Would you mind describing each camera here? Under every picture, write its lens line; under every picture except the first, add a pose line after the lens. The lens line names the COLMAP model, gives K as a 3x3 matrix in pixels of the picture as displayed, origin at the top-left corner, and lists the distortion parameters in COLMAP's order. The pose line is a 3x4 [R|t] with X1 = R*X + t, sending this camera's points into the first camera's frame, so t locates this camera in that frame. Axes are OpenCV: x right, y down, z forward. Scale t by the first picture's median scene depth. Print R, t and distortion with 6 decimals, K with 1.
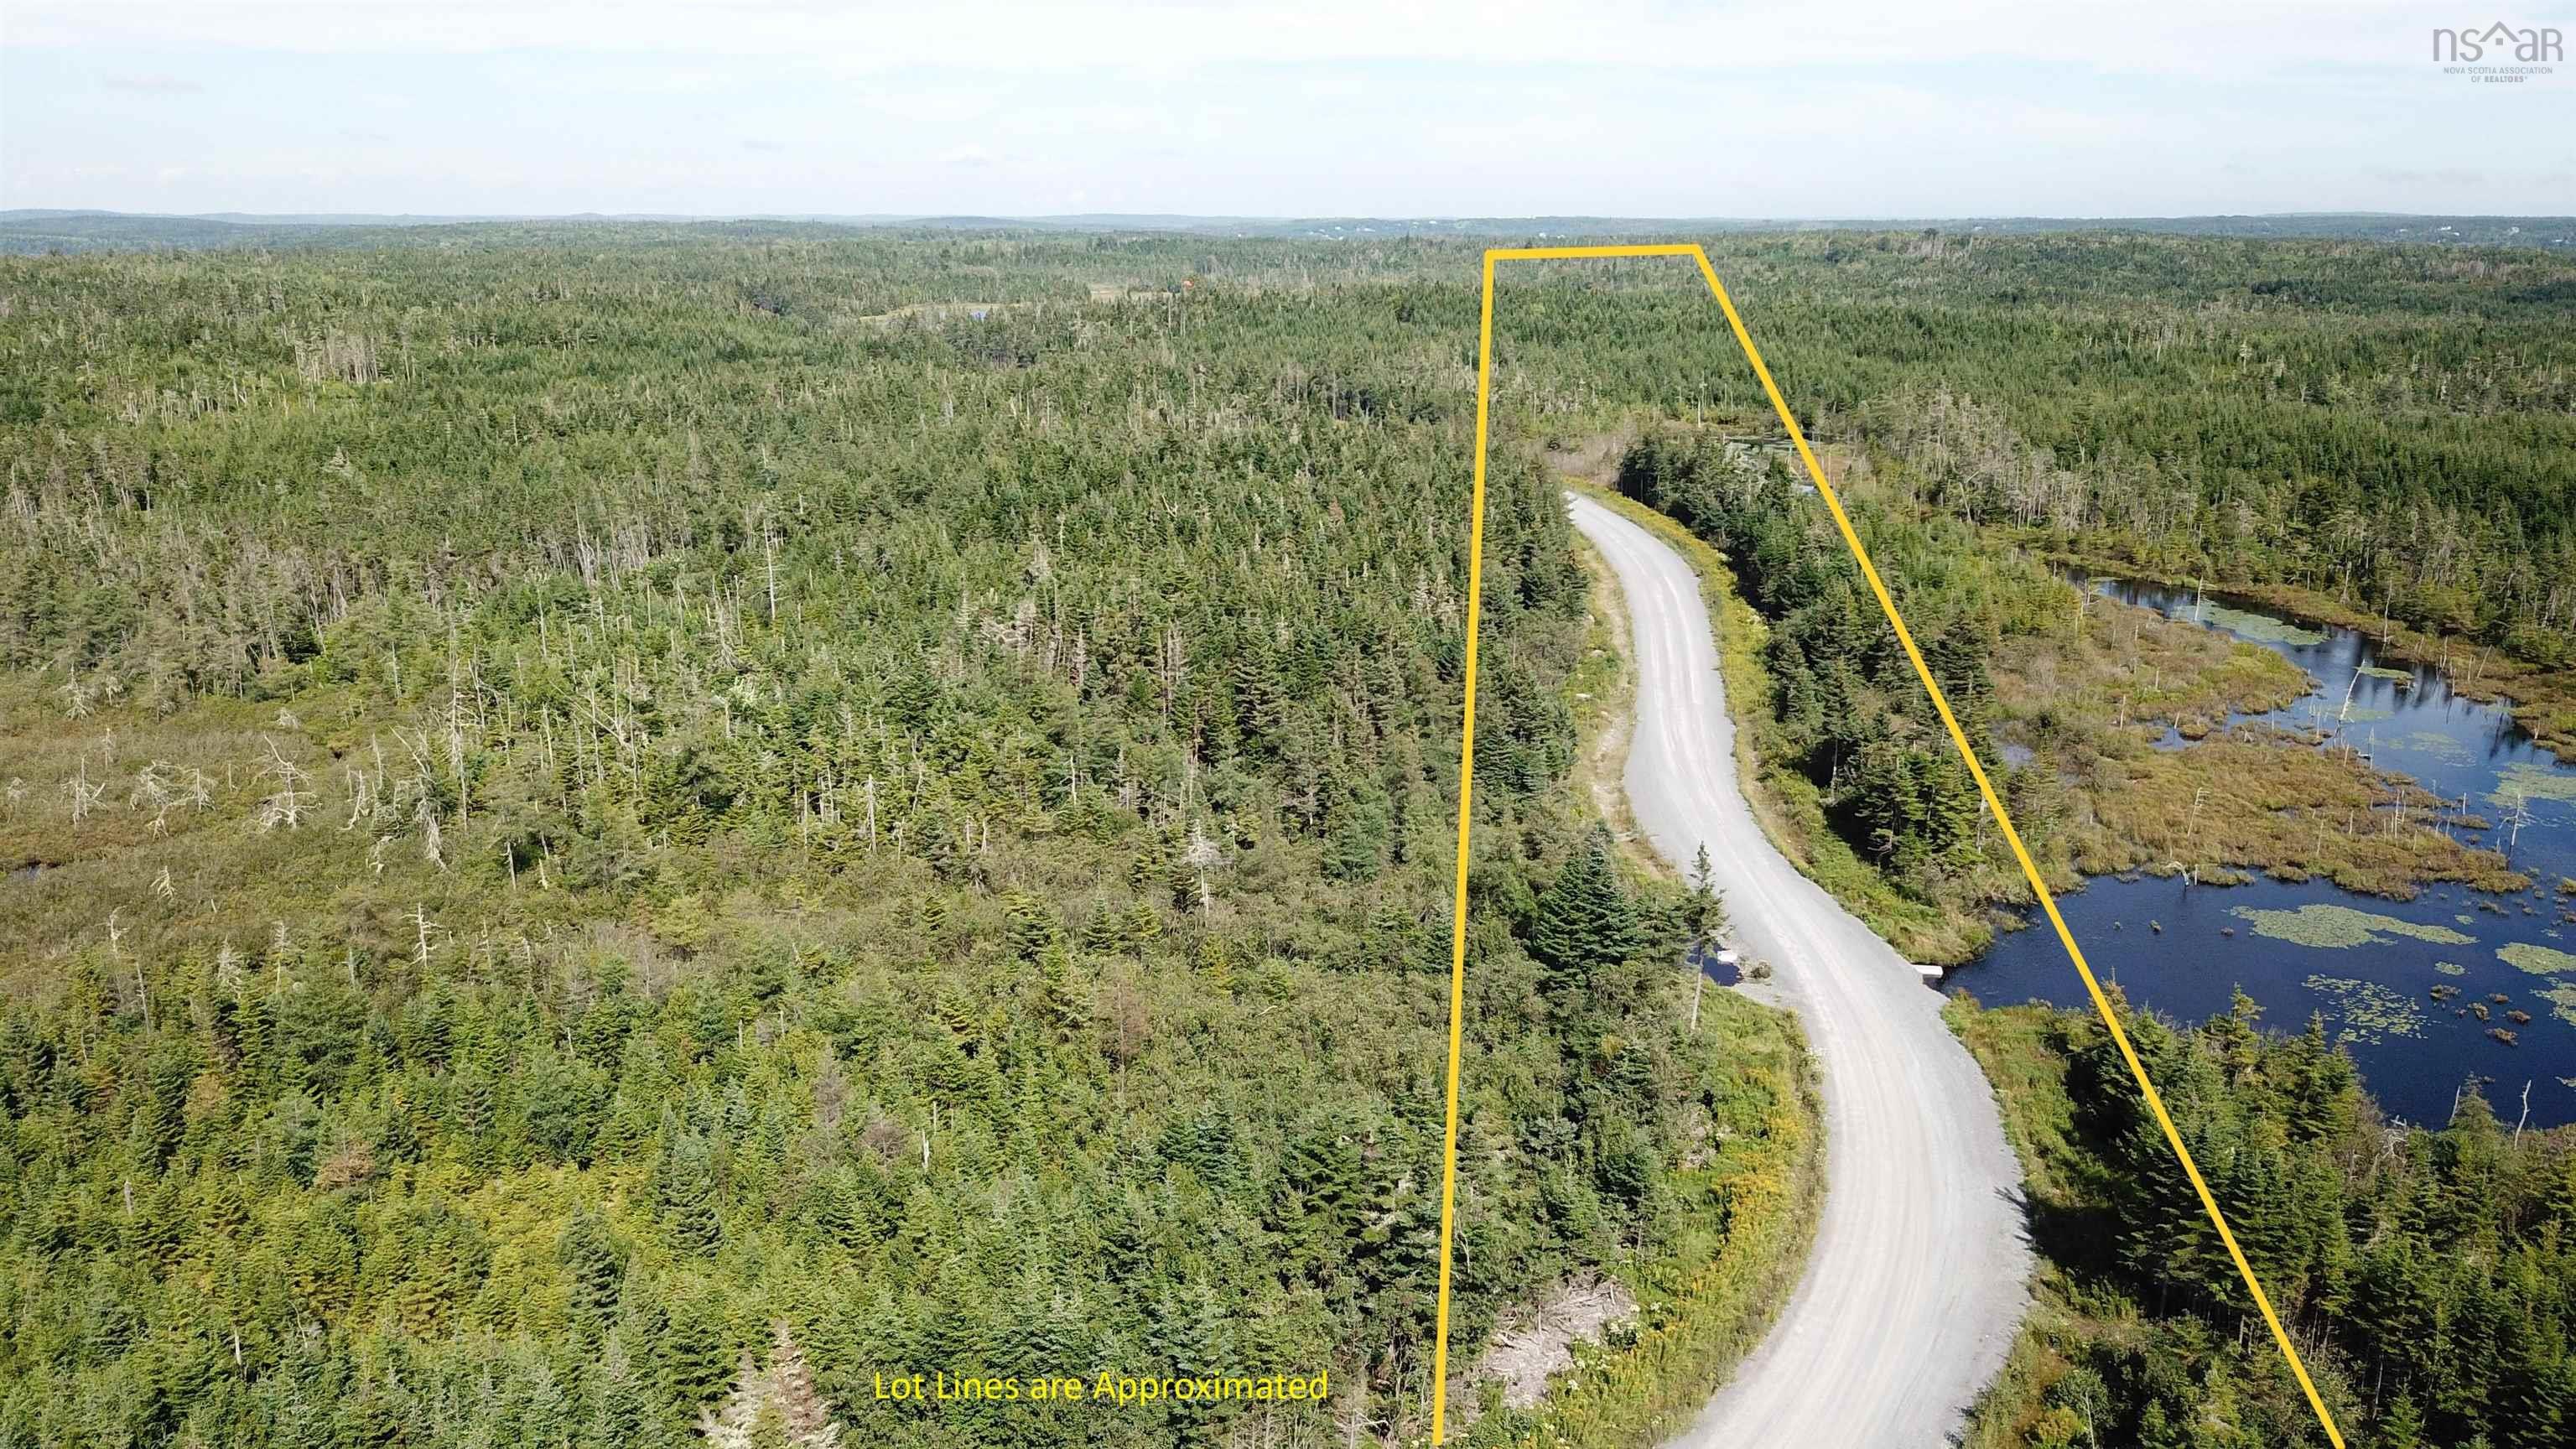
lens RADIAL K [[1980.0, 0, 1293.4], [0, 1980.0, 698.4], [0, 0, 1]] dist [0.021814, -0.029480]
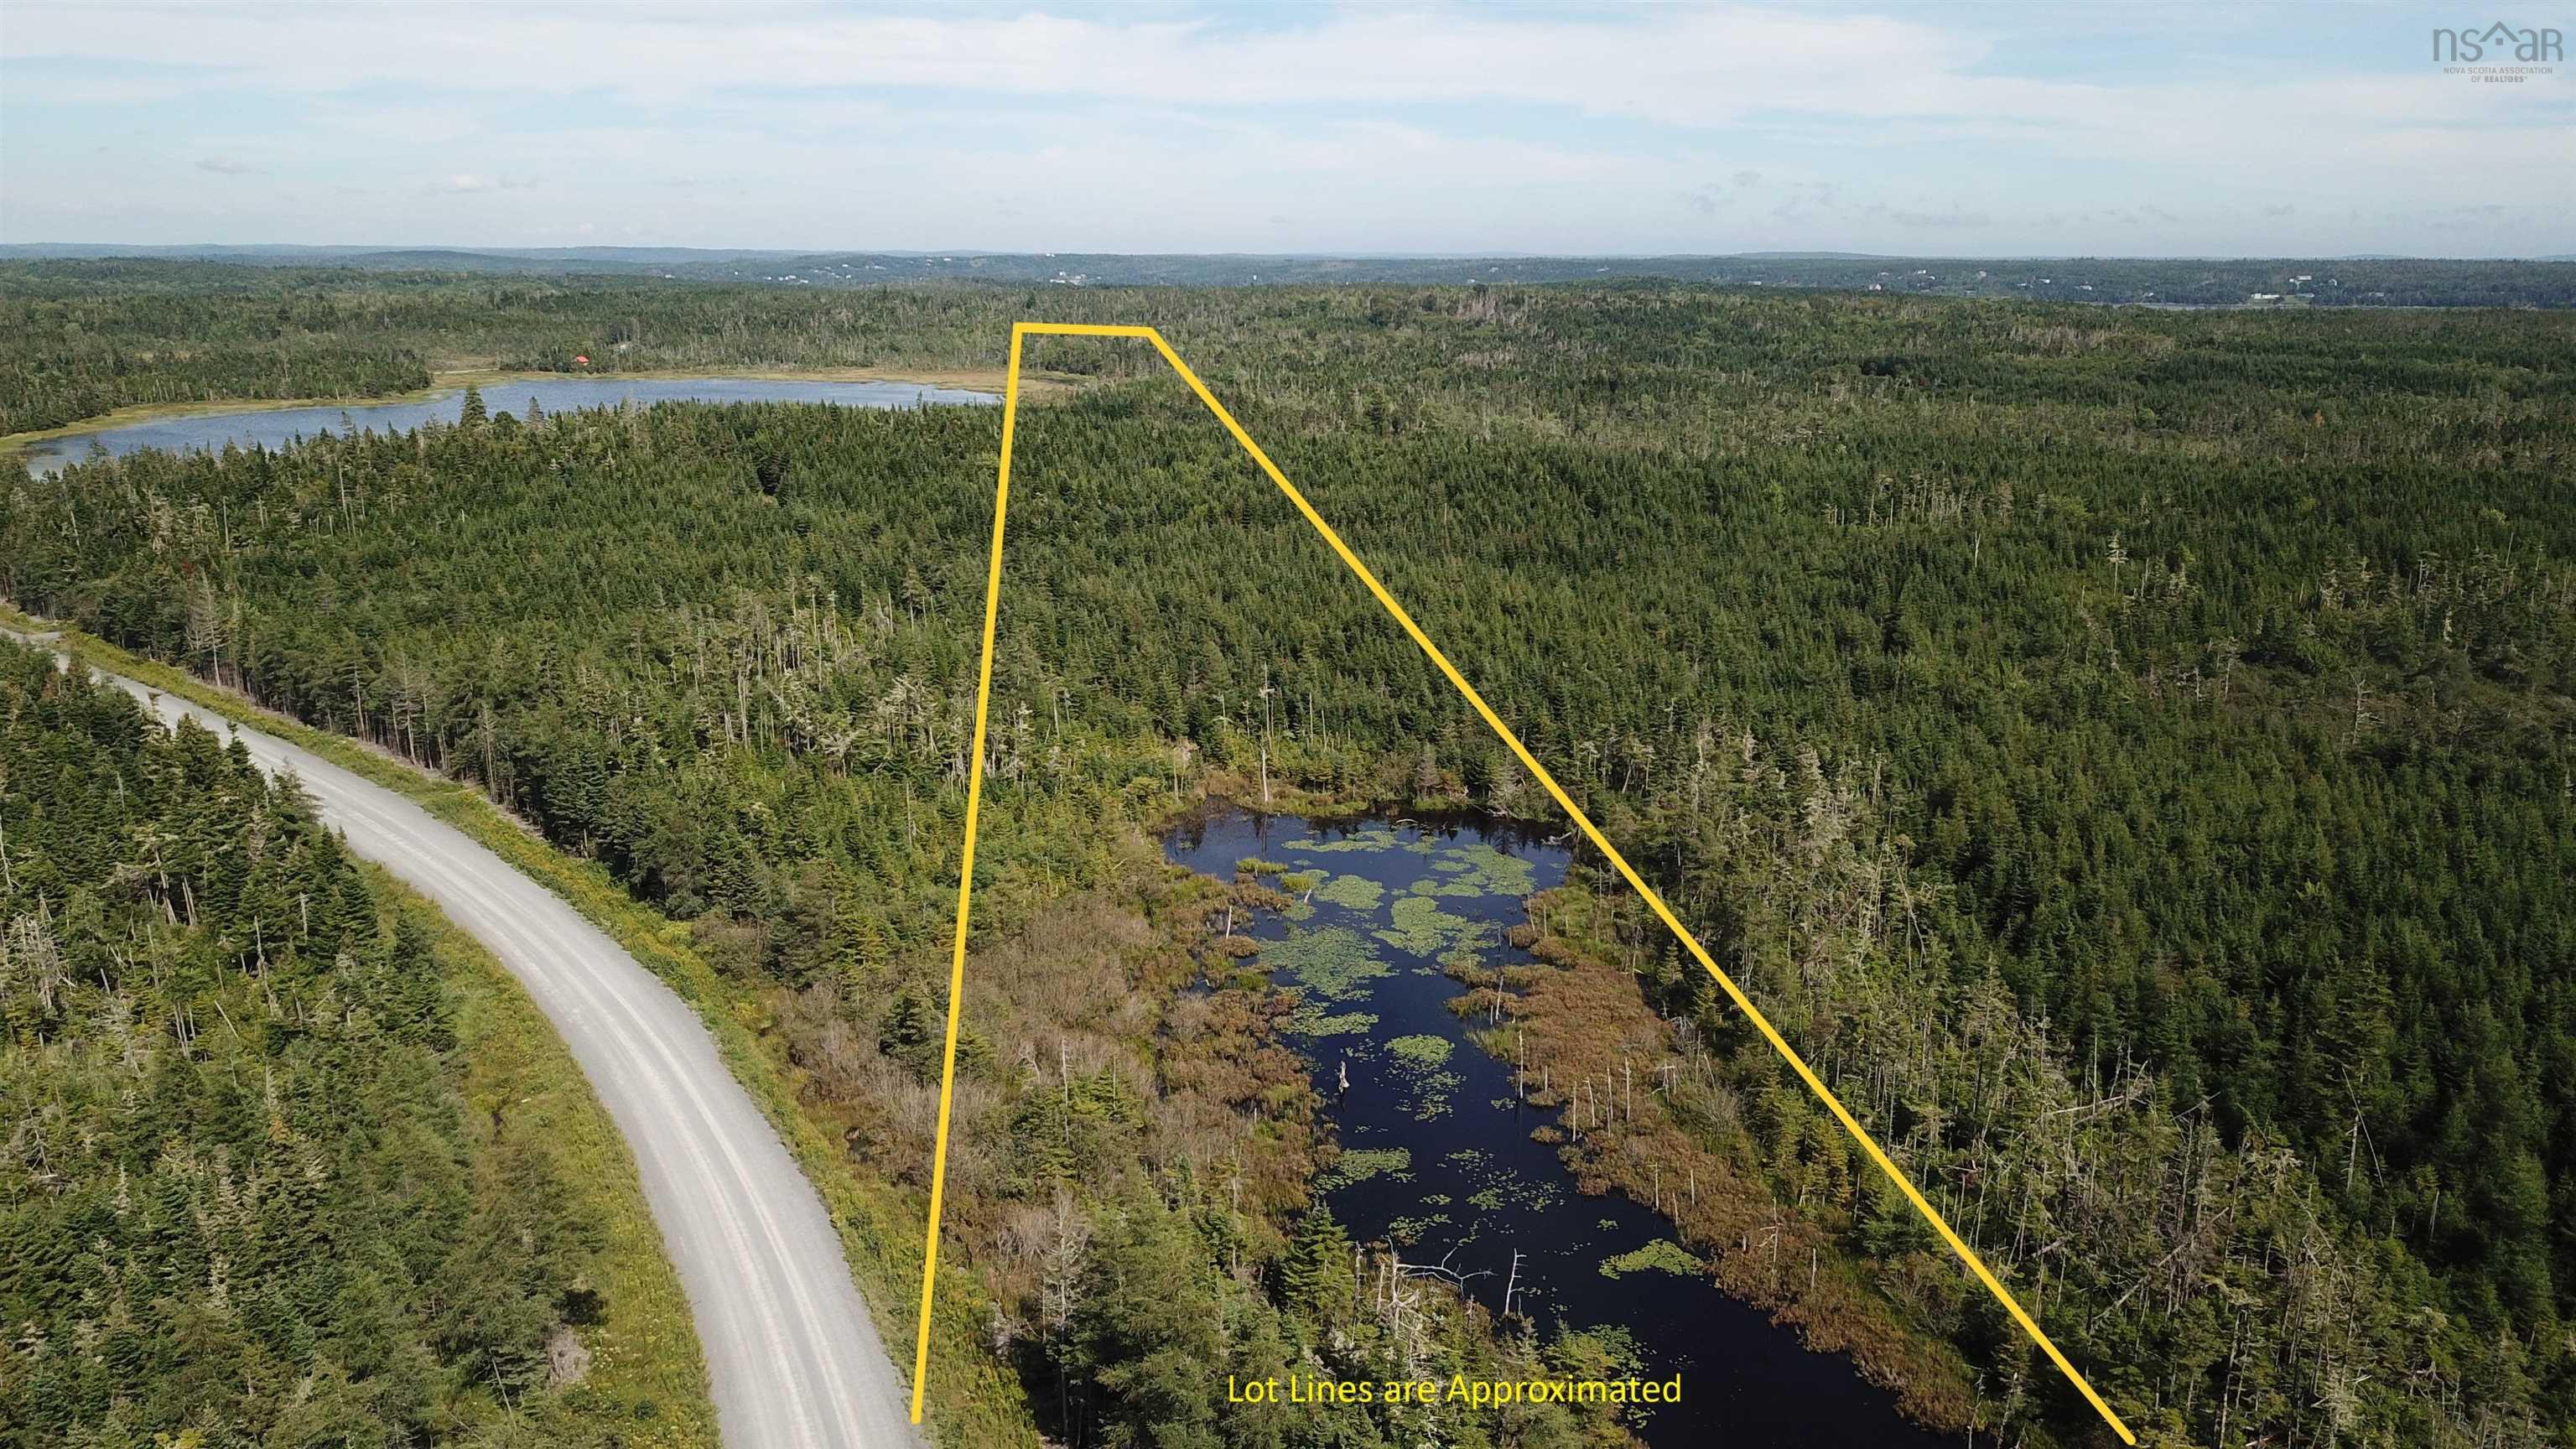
lens RADIAL K [[1980.0, 0, 1298.1], [0, 1980.0, 730.2], [0, 0, 1]] dist [0.021814, -0.029480]
pose [[0.972655, -0.051778, 0.226408, 0.324723], [0.052042, 0.998633, 0.004808, -0.491341], [-0.226348, 0.007107, 0.974021, 1.650813]]
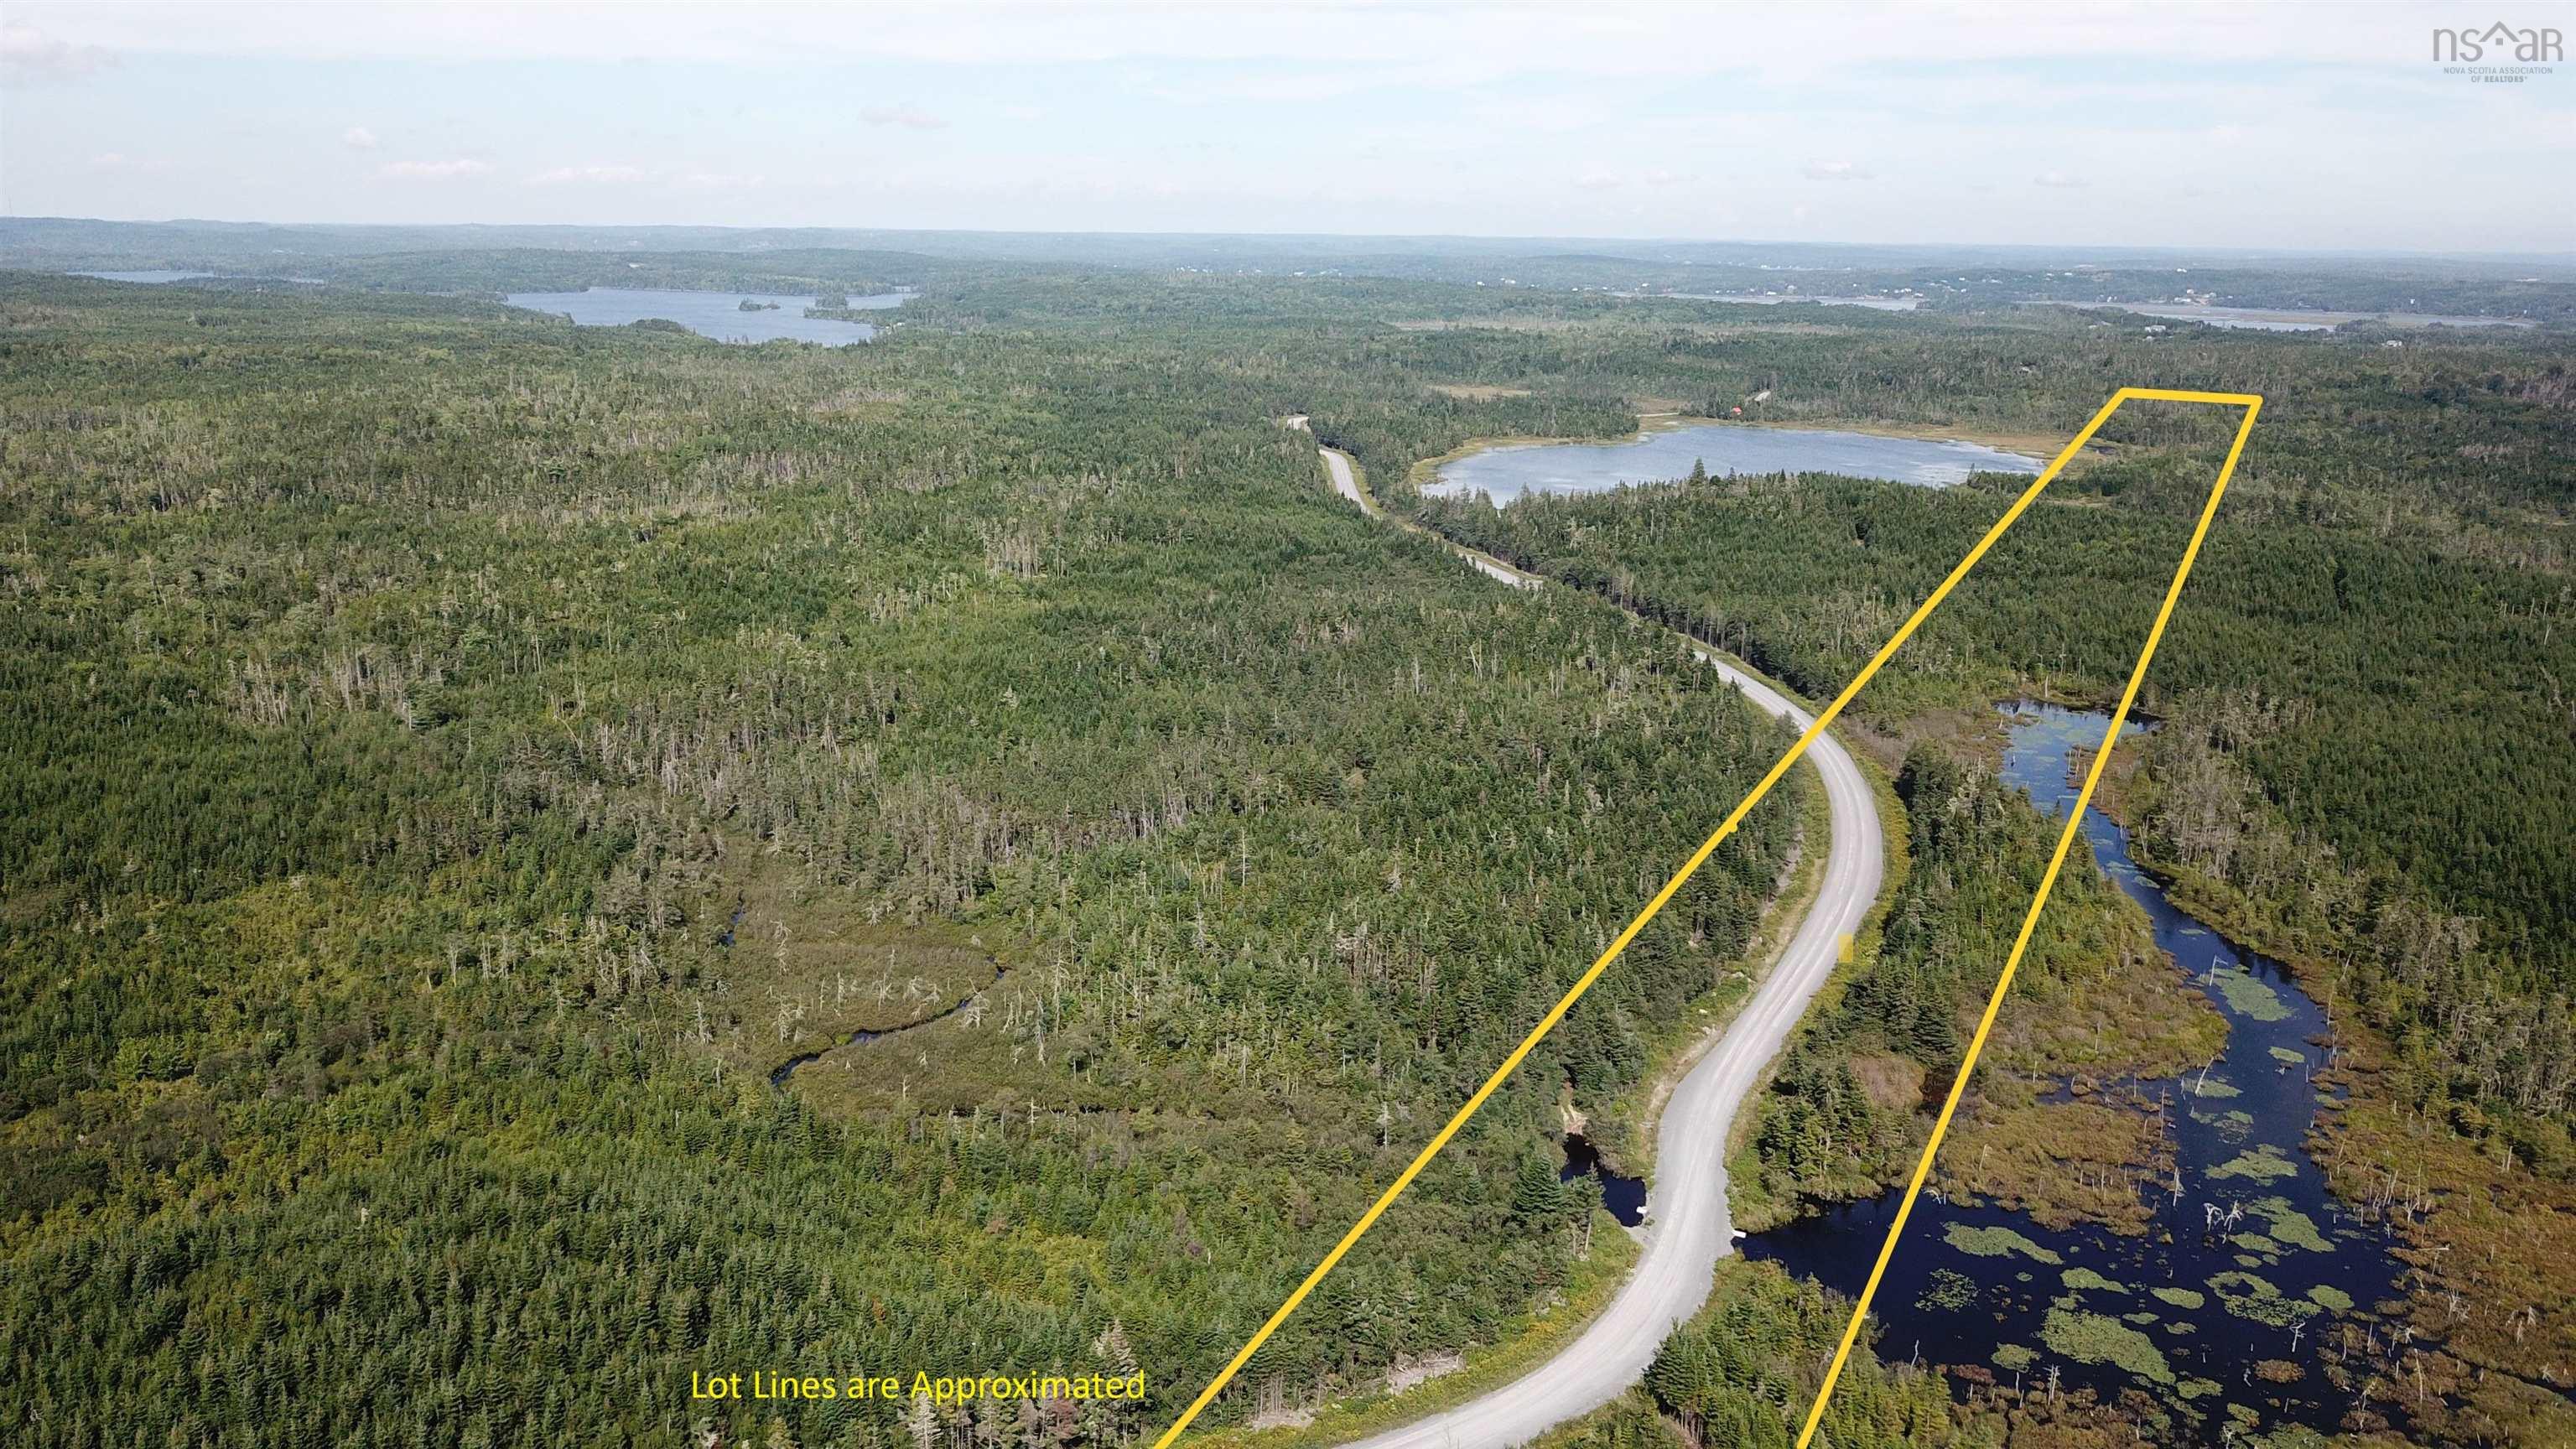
lens RADIAL K [[1980.0, 0, 1286.2], [0, 1980.0, 737.9], [0, 0, 1]] dist [0.021814, -0.029480]
pose [[0.953233, 0.084826, -0.290088, 0.368025], [-0.082815, 0.996380, 0.019224, -0.305426], [0.290669, 0.005699, 0.956807, -0.871210]]
